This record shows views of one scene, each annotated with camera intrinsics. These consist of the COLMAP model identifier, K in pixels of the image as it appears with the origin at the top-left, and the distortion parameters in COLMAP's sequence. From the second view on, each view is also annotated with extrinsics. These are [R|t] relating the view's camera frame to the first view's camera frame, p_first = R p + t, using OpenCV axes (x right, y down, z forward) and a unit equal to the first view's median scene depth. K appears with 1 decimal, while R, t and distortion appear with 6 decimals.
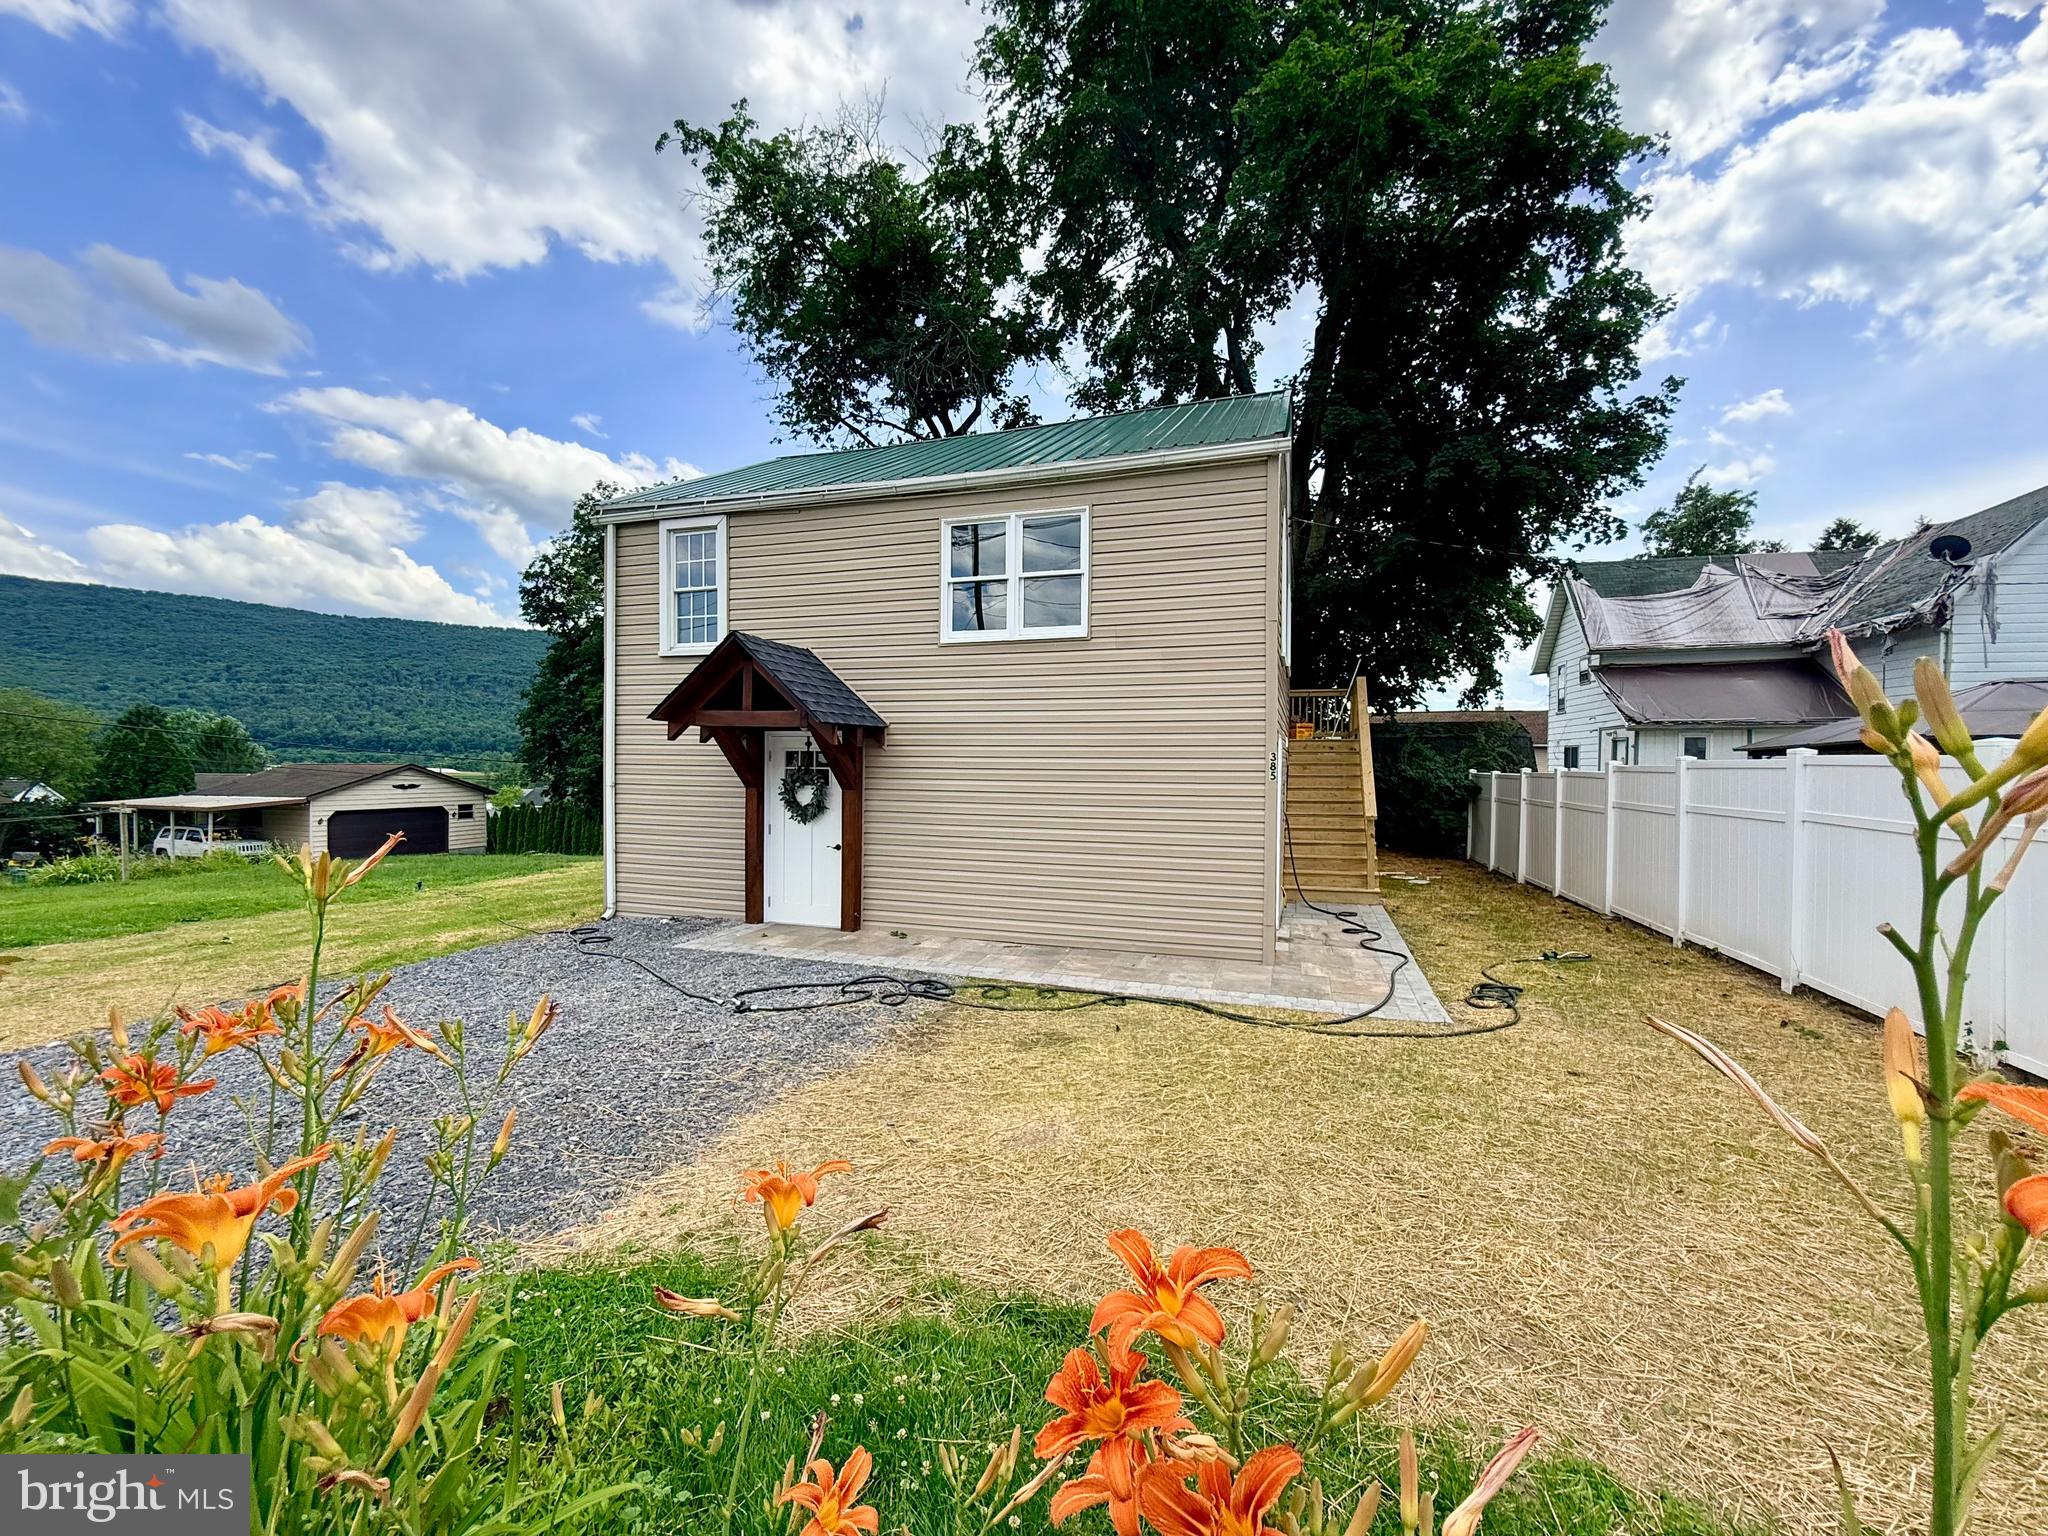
lens RADIAL K [[821.4, 0, 1037.6], [0, 821.4, 767.8], [0, 0, 1]] dist [0.001778, -0.001083]
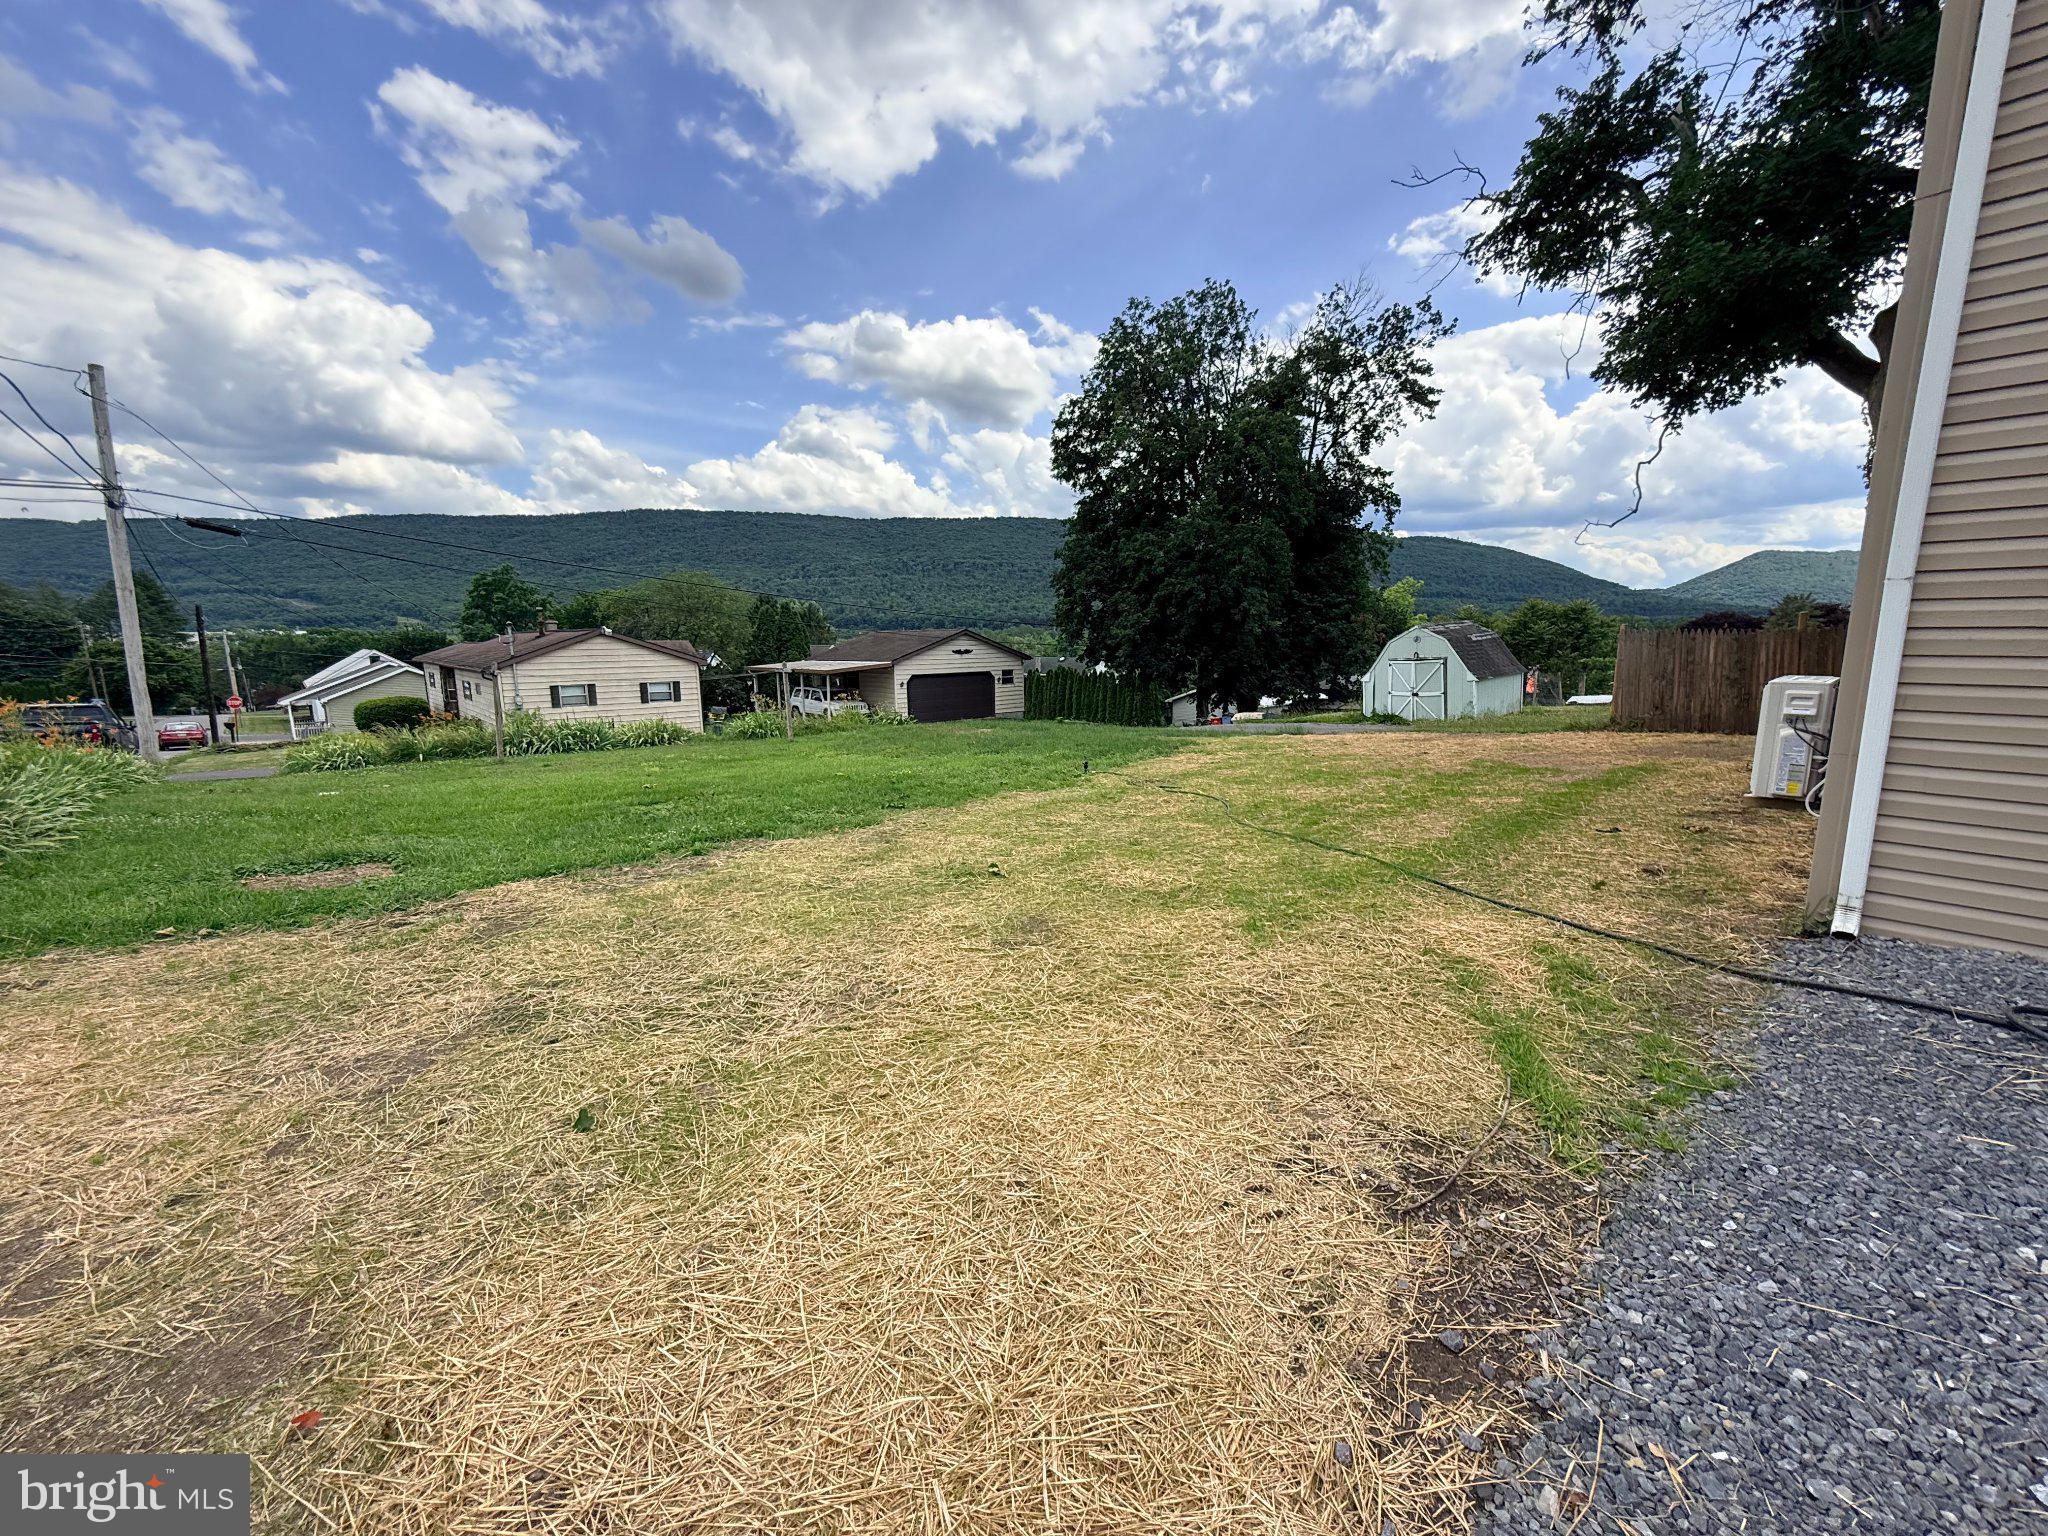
lens RADIAL K [[821.4, 0, 1034.0], [0, 821.4, 765.6], [0, 0, 1]] dist [0.001778, -0.001083]
pose [[0.872921, 0.059717, -0.484192, -0.187265], [0.014925, 0.988747, 0.148853, 0.012303], [0.487632, -0.137163, 0.862207, 0.138799]]
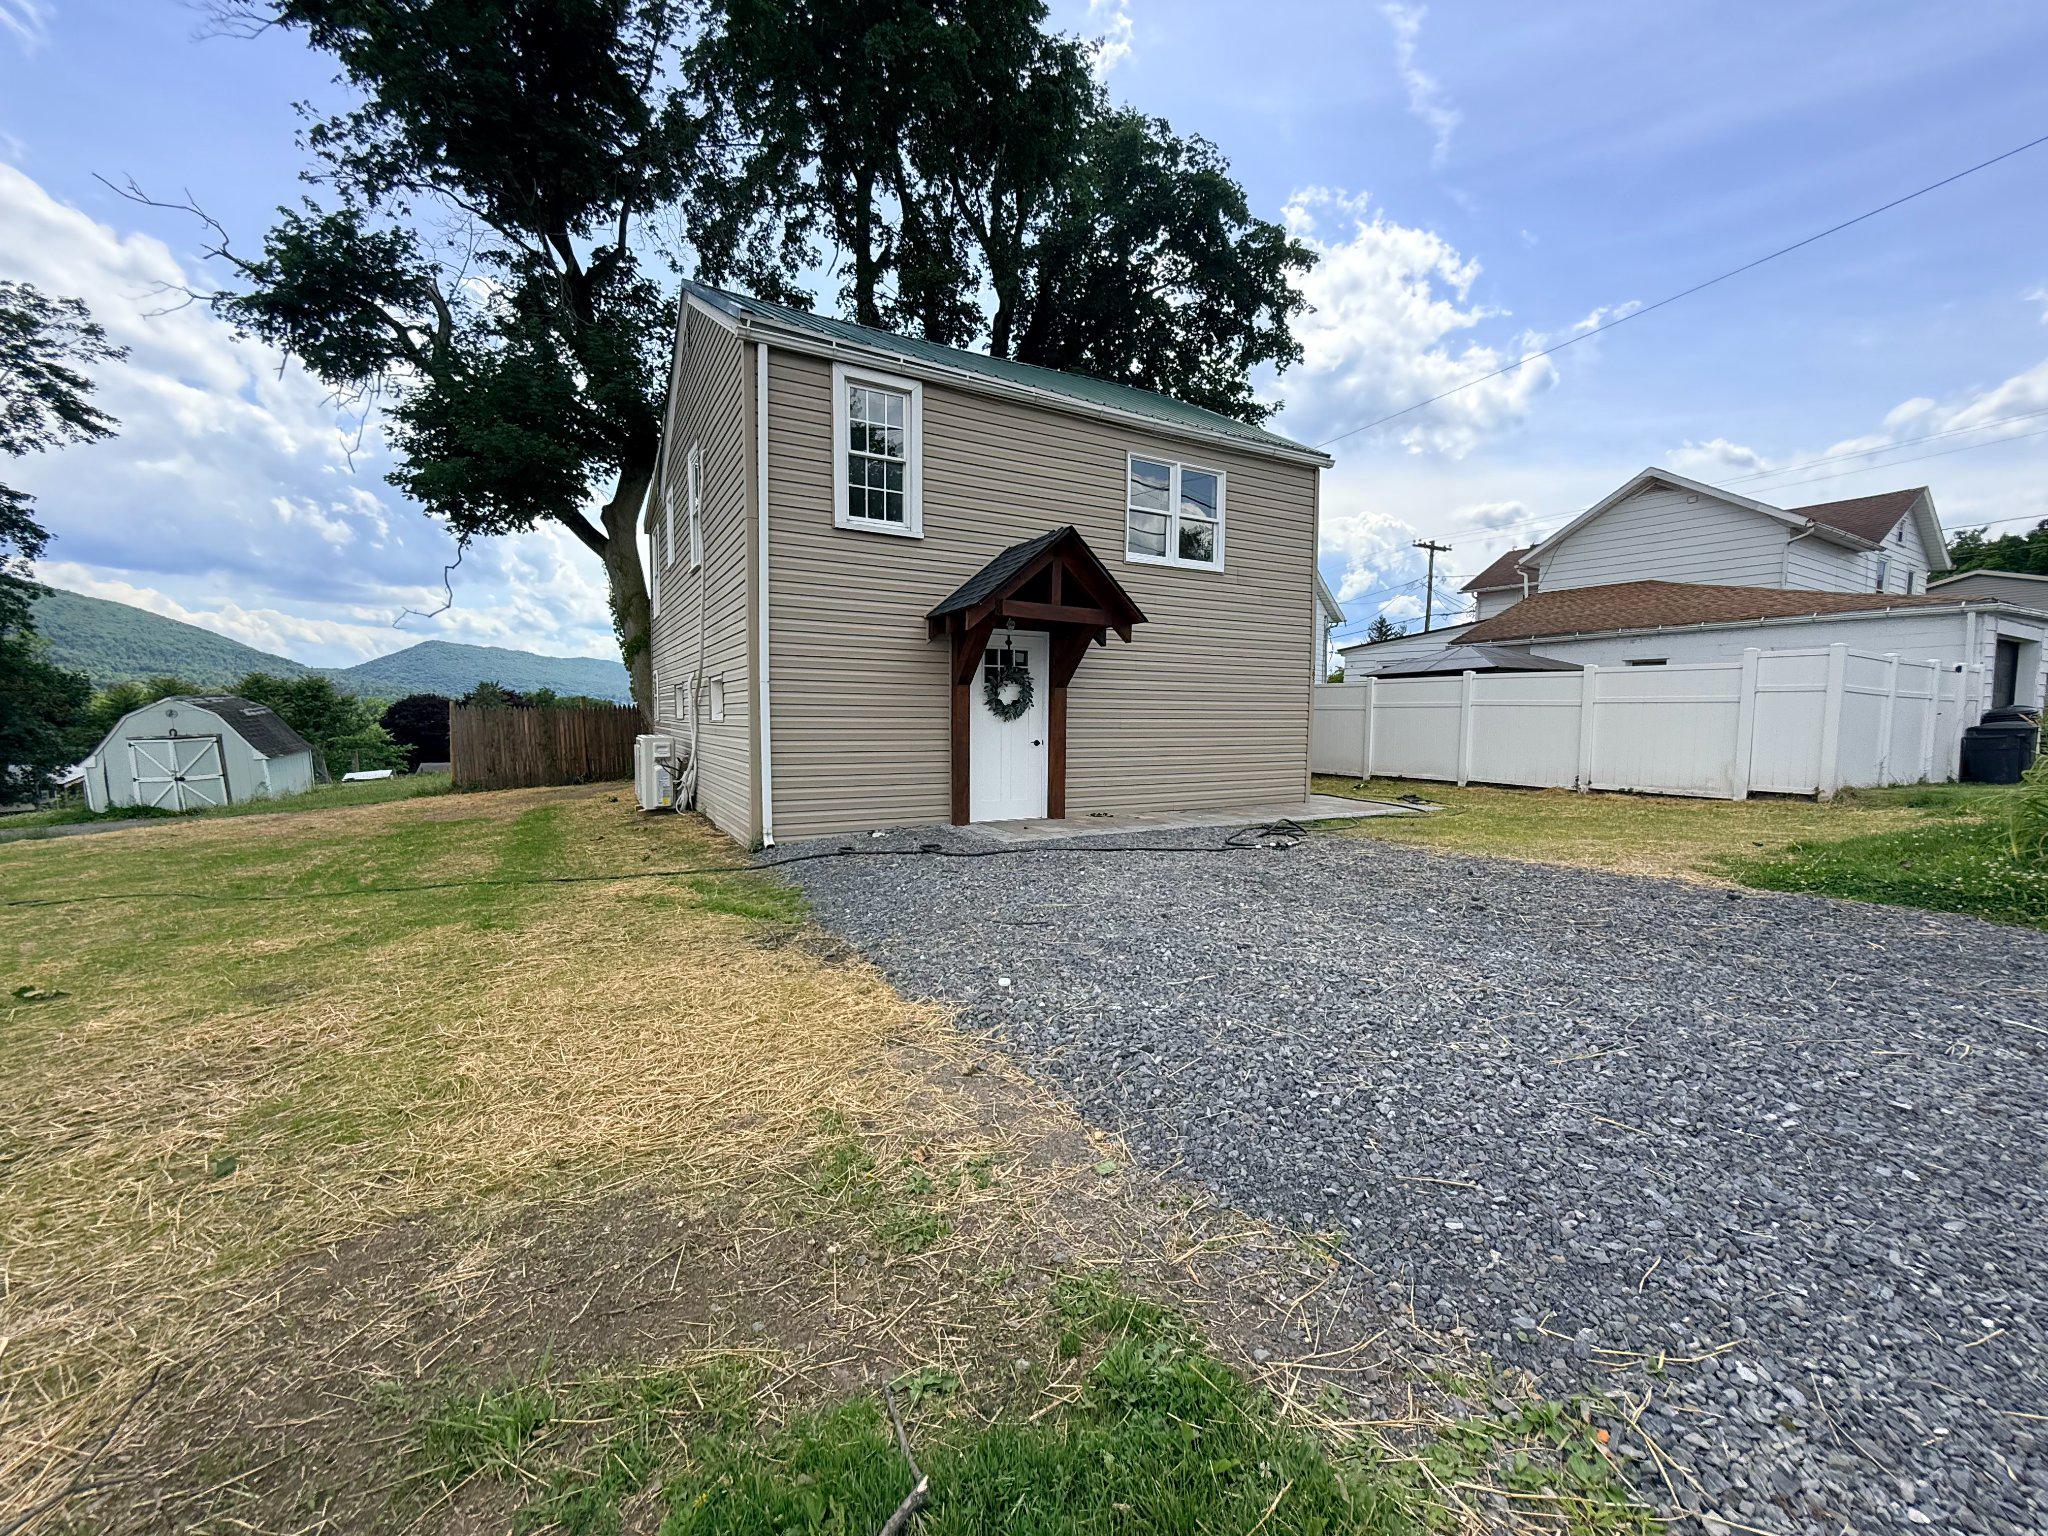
lens RADIAL K [[821.4, 0, 1026.5], [0, 821.4, 766.1], [0, 0, 1]] dist [0.001778, -0.001083]
pose [[0.672834, -0.051248, 0.738016, -0.262775], [0.002780, 0.997766, 0.066751, 0.014330], [-0.739788, -0.042861, 0.671473, 0.076297]]
